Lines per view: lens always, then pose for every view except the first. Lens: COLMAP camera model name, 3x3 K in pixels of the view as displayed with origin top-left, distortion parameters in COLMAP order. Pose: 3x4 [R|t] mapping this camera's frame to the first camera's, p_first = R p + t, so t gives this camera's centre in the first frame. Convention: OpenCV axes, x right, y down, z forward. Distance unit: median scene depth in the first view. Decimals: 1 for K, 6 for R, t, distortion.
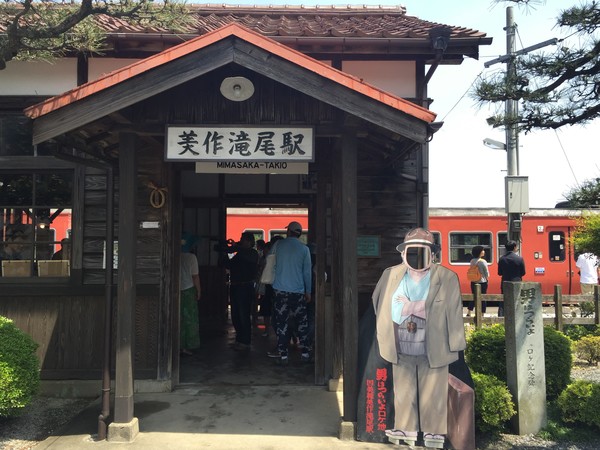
lens RADIAL K [[528.3, 0, 299.8], [0, 528.3, 227.8], [0, 0, 1]] dist [0.055854, -0.002758]
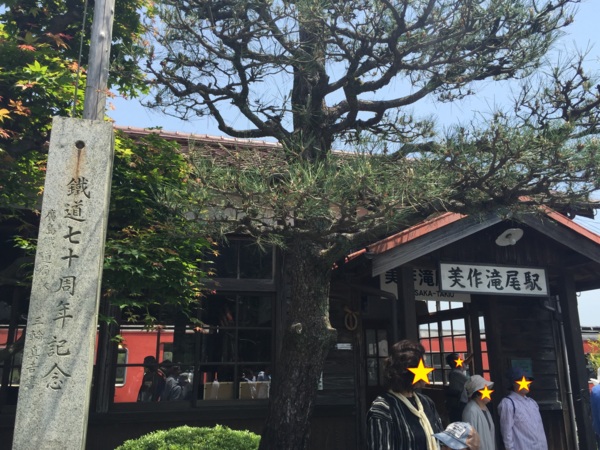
lens RADIAL K [[528.3, 0, 300.6], [0, 528.3, 221.6], [0, 0, 1]] dist [0.055854, -0.002758]
pose [[0.965467, 0.064989, 0.252290, -0.852696], [-0.006507, 0.974100, -0.226024, -0.010700], [-0.260445, 0.216577, 0.940884, -0.053458]]
